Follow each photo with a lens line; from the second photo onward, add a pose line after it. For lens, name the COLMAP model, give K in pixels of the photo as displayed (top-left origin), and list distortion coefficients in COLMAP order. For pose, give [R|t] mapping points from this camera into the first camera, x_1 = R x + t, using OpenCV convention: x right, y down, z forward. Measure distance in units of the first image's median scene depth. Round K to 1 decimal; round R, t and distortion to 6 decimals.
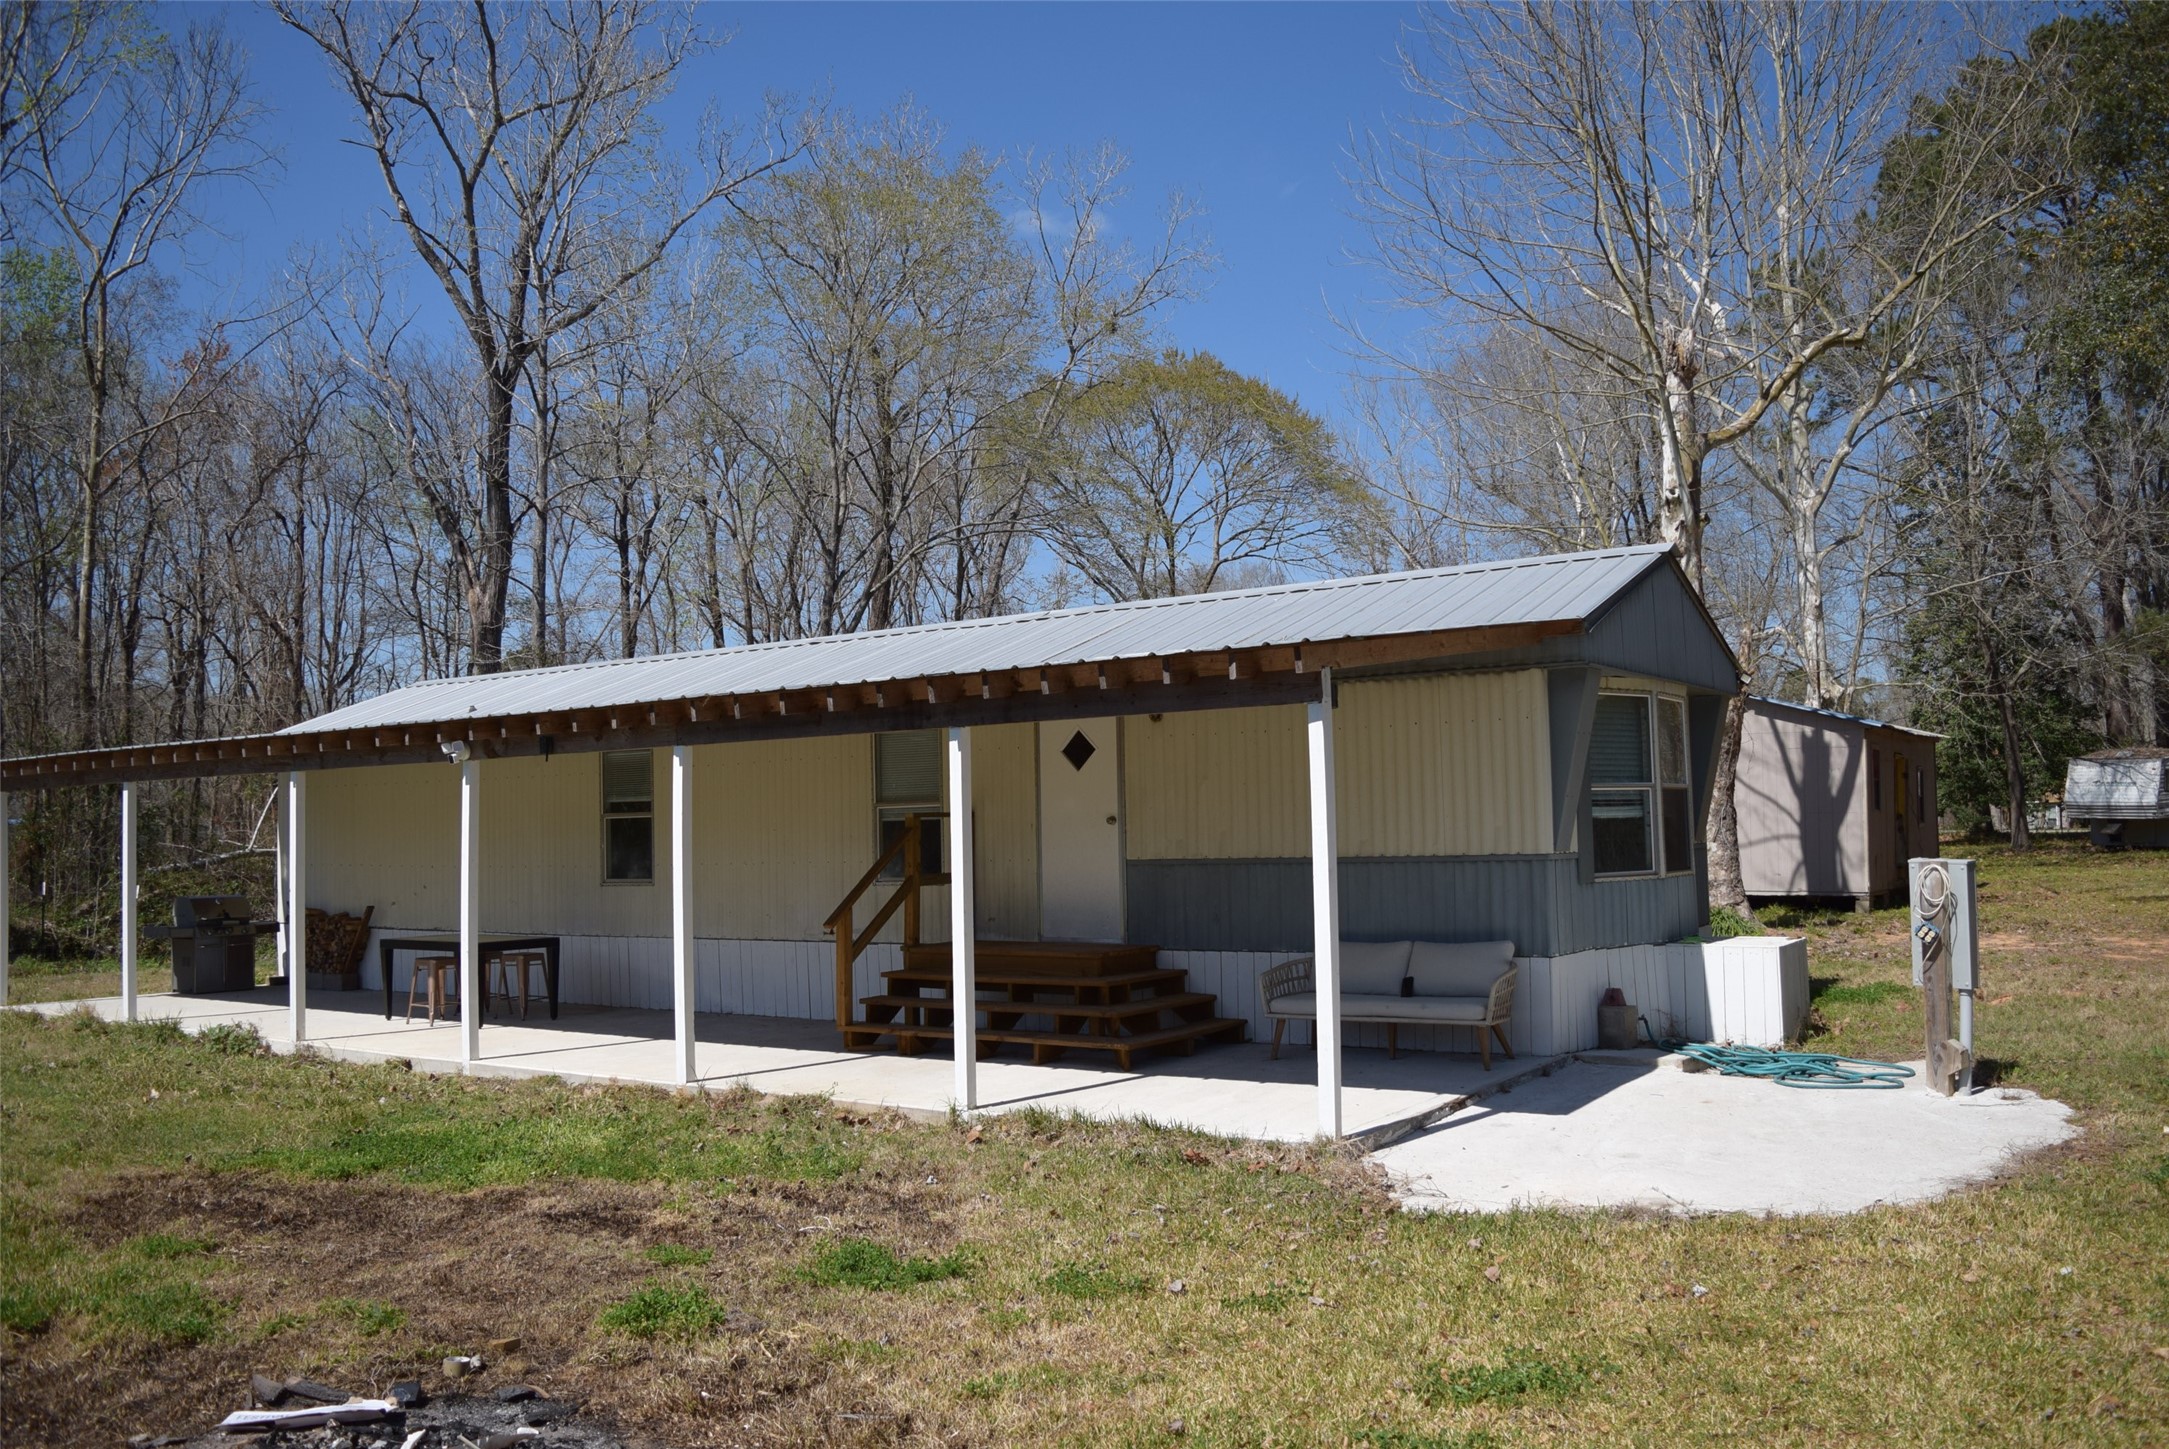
lens RADIAL K [[1710.7, 0, 1090.3], [0, 1710.7, 732.1], [0, 0, 1]] dist [-0.097800, 0.025145]
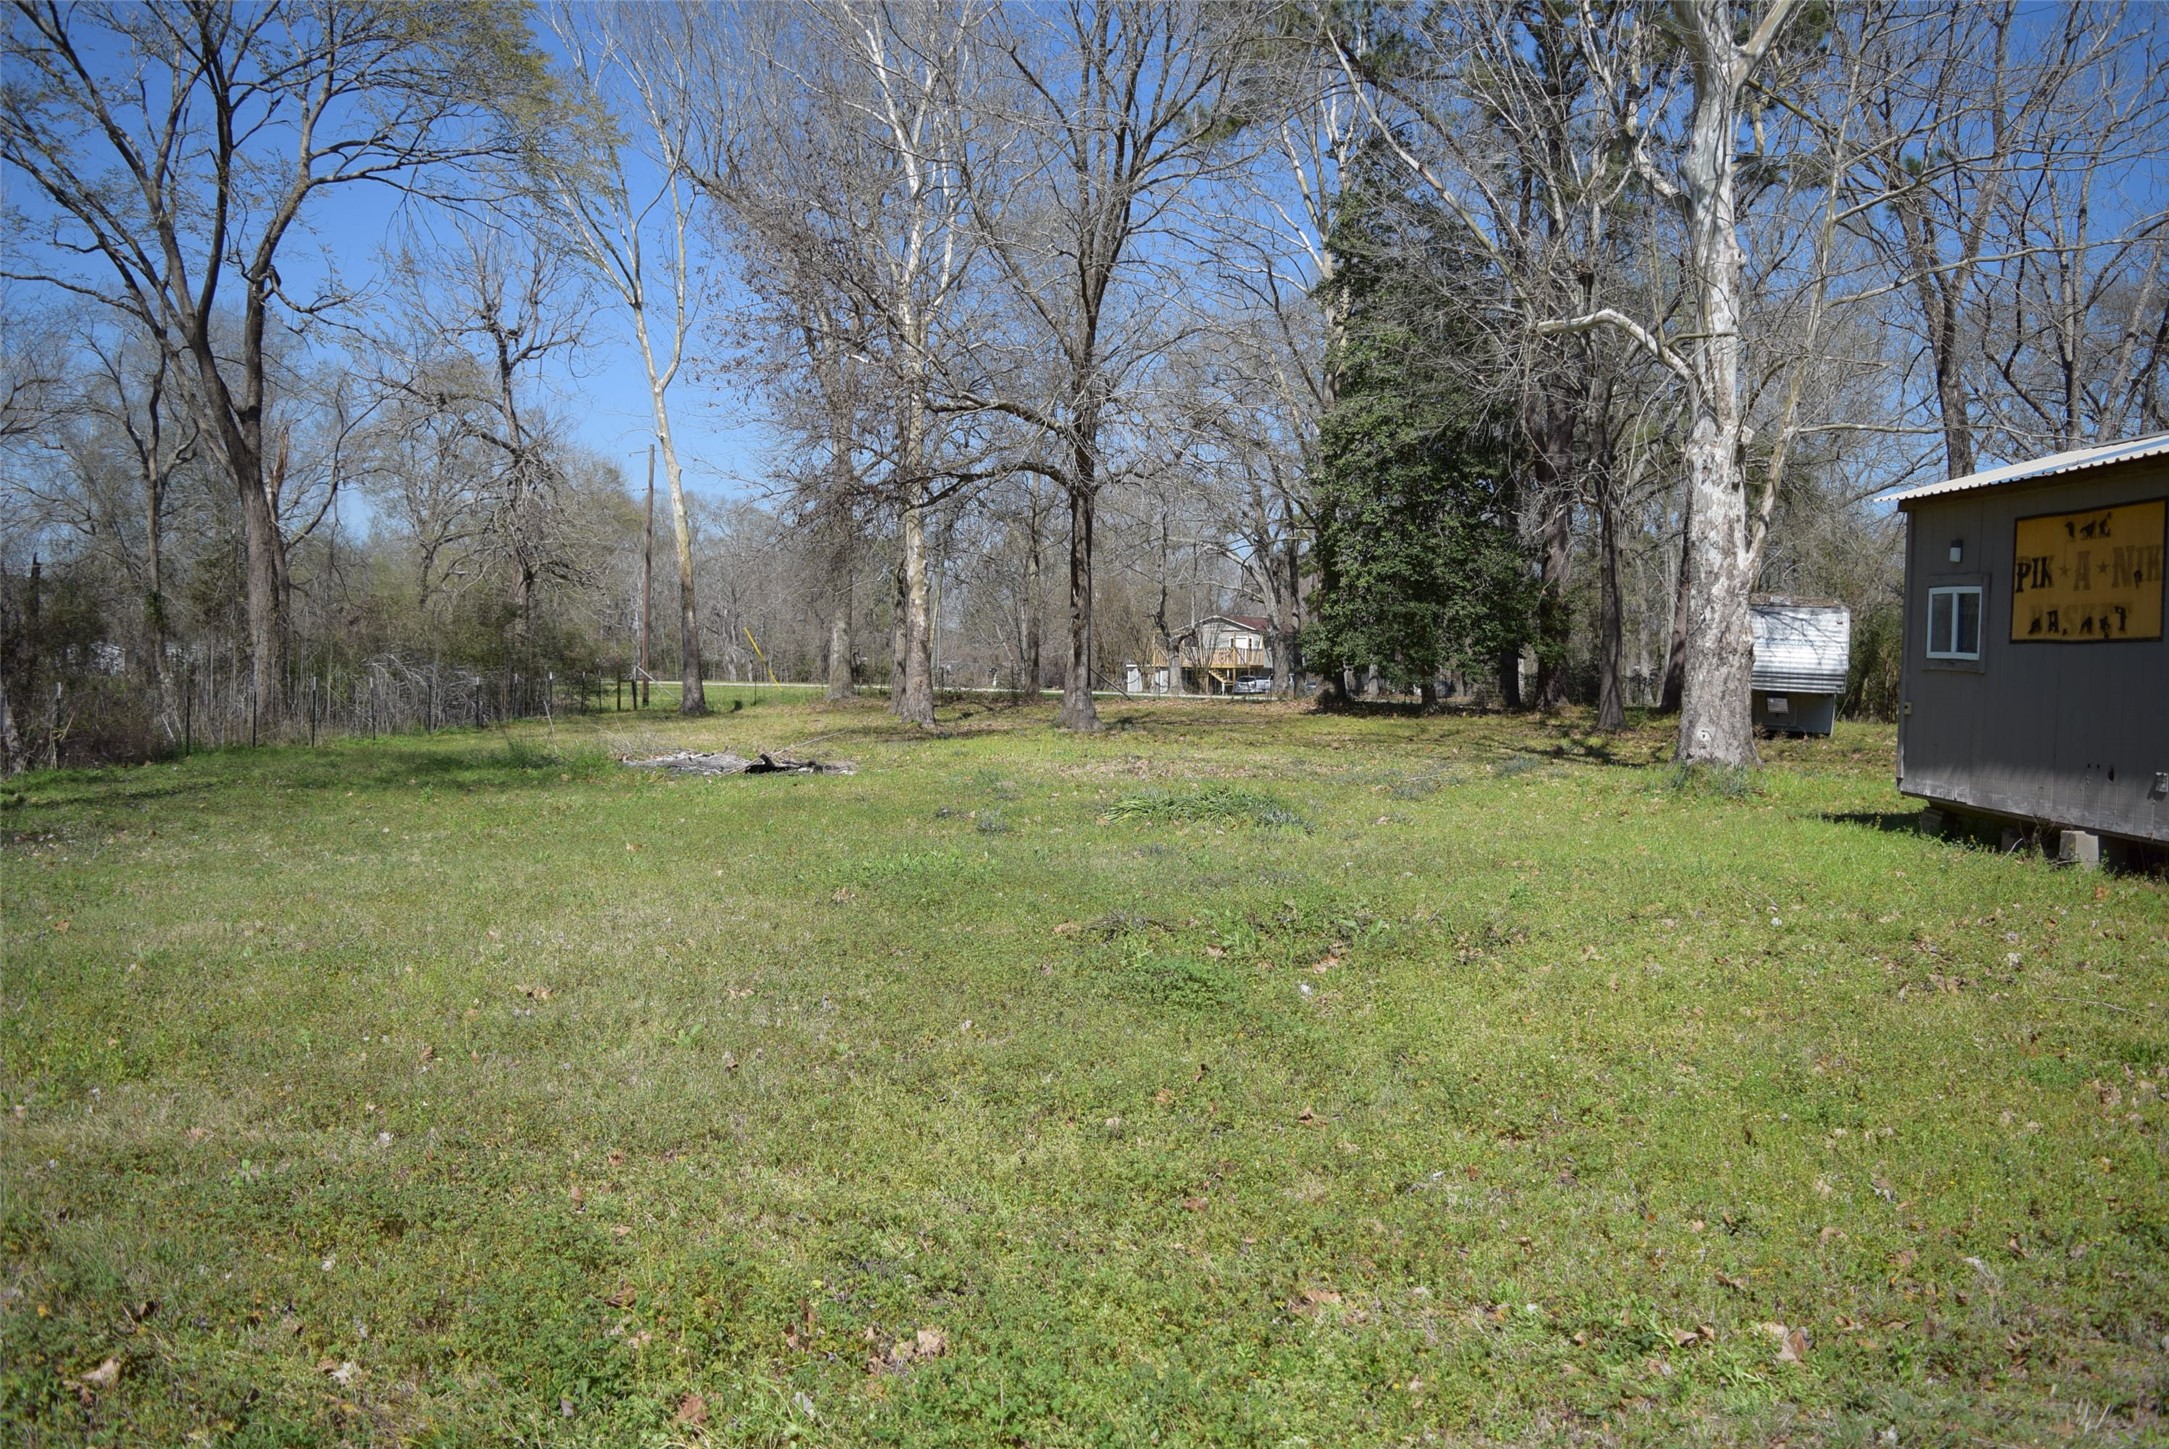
lens RADIAL K [[1710.7, 0, 1083.6], [0, 1710.7, 713.2], [0, 0, 1]] dist [-0.097800, 0.025145]
pose [[0.834007, 0.020589, 0.551370, -0.046431], [-0.063939, 0.996177, 0.059516, 0.117732], [-0.548037, -0.084891, 0.832135, 1.758636]]
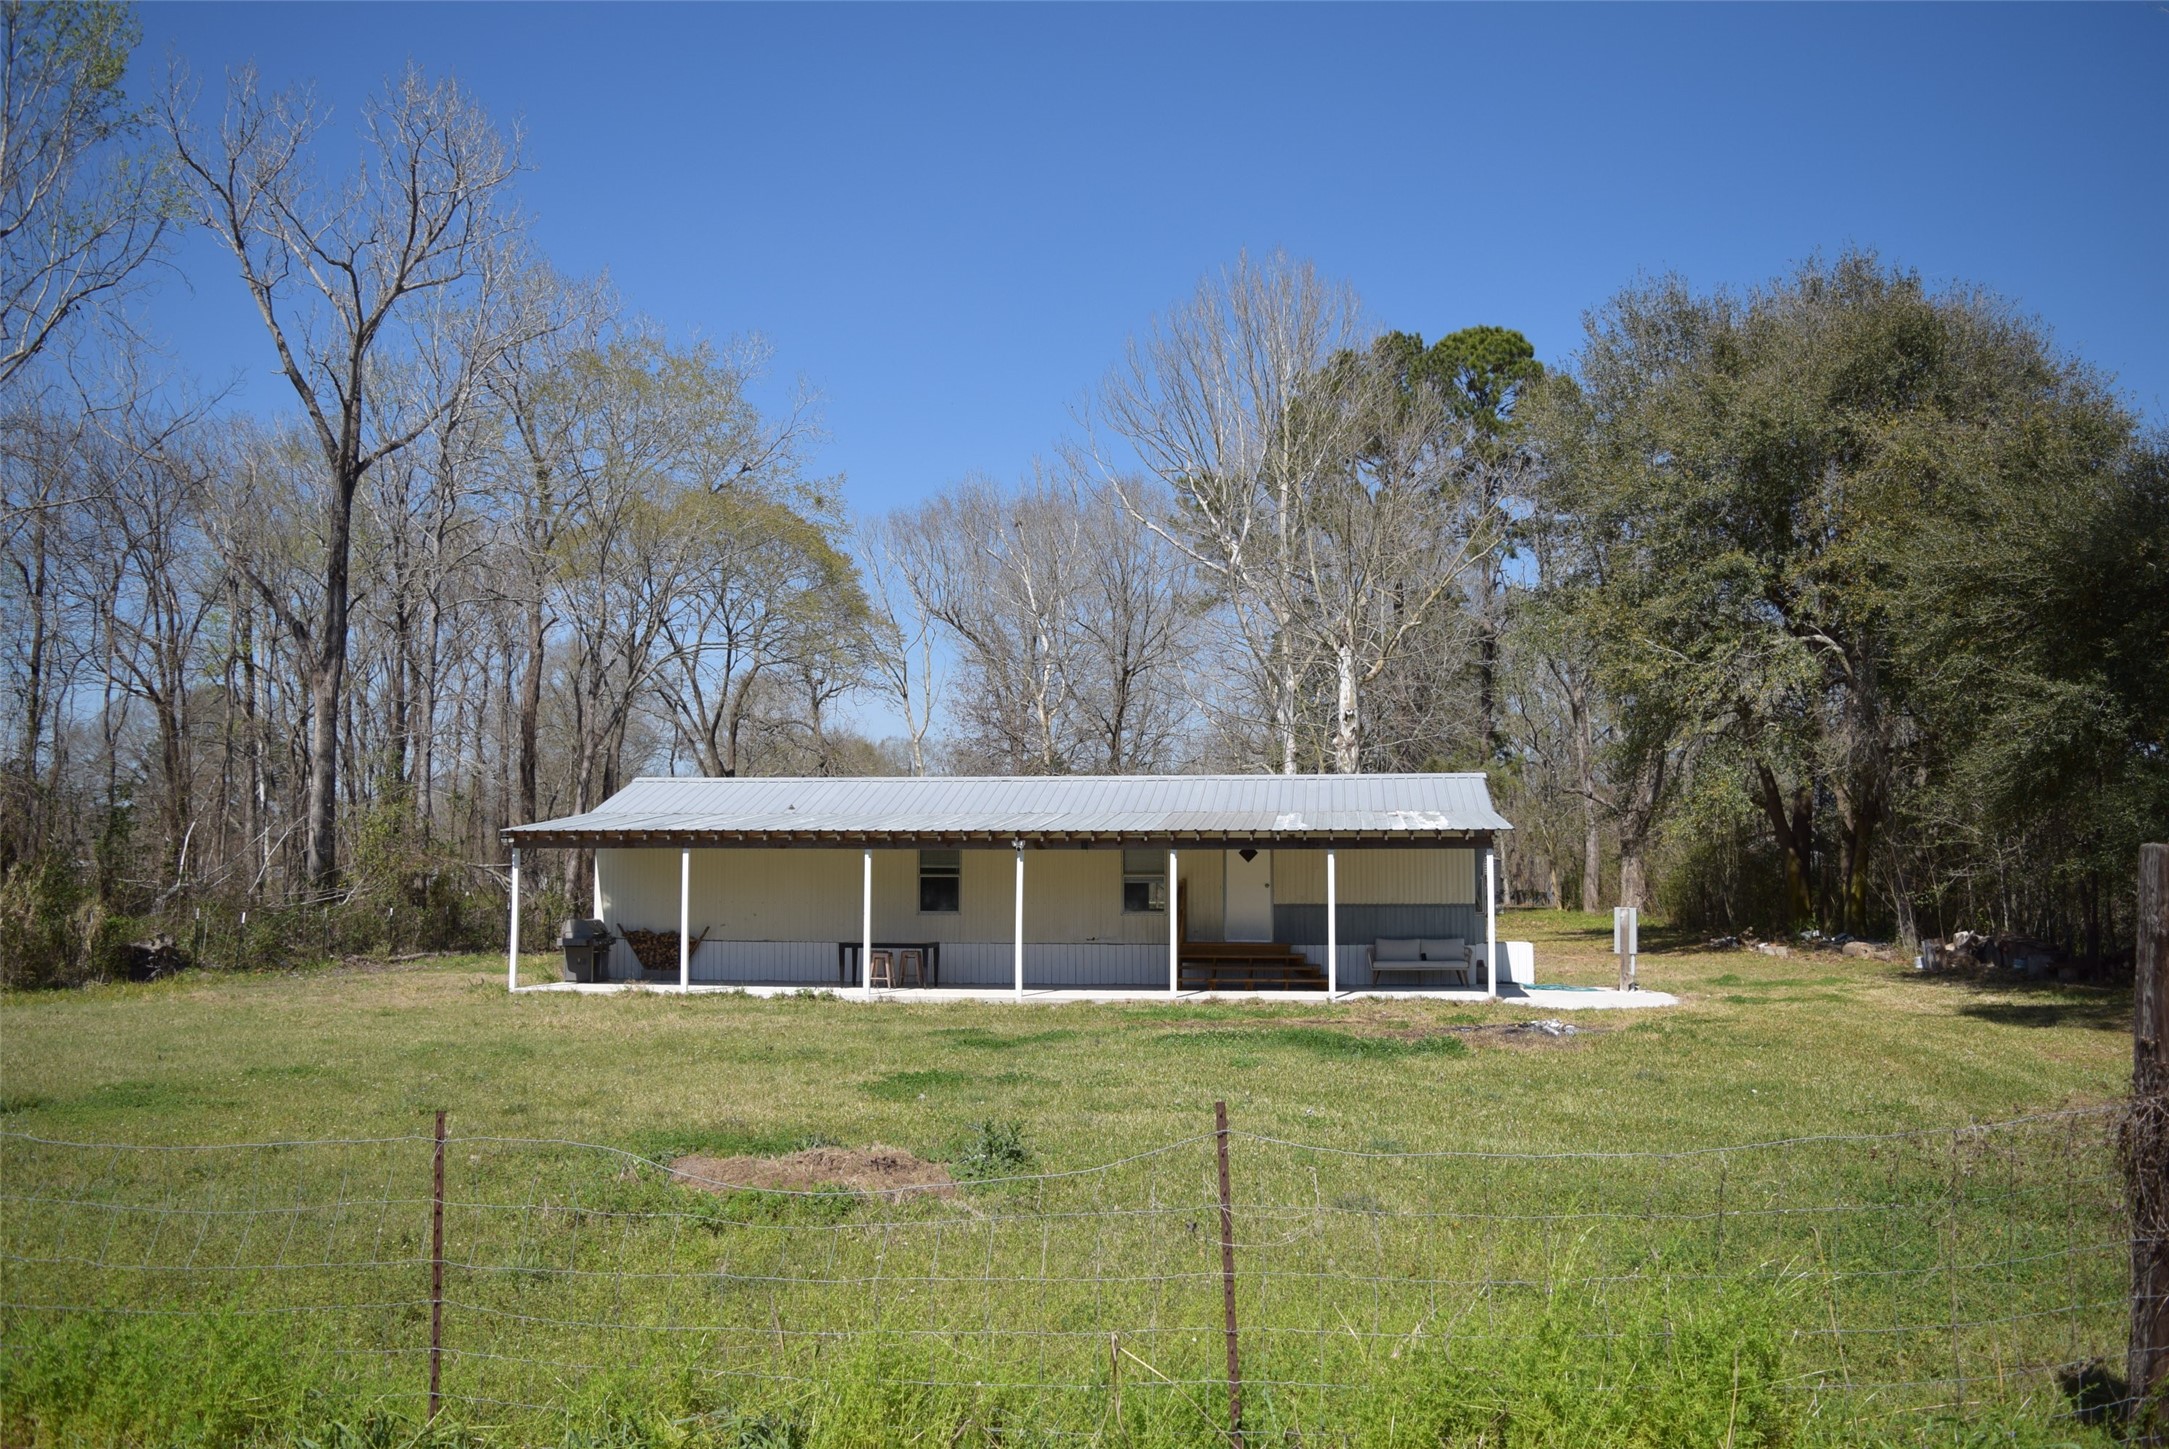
lens RADIAL K [[1710.7, 0, 1094.2], [0, 1710.7, 731.8], [0, 0, 1]] dist [-0.097800, 0.025145]
pose [[0.894383, 0.063919, 0.442711, -1.094063], [-0.047884, 0.997732, -0.047314, -0.029165], [-0.444731, 0.021118, 0.895415, -0.807505]]
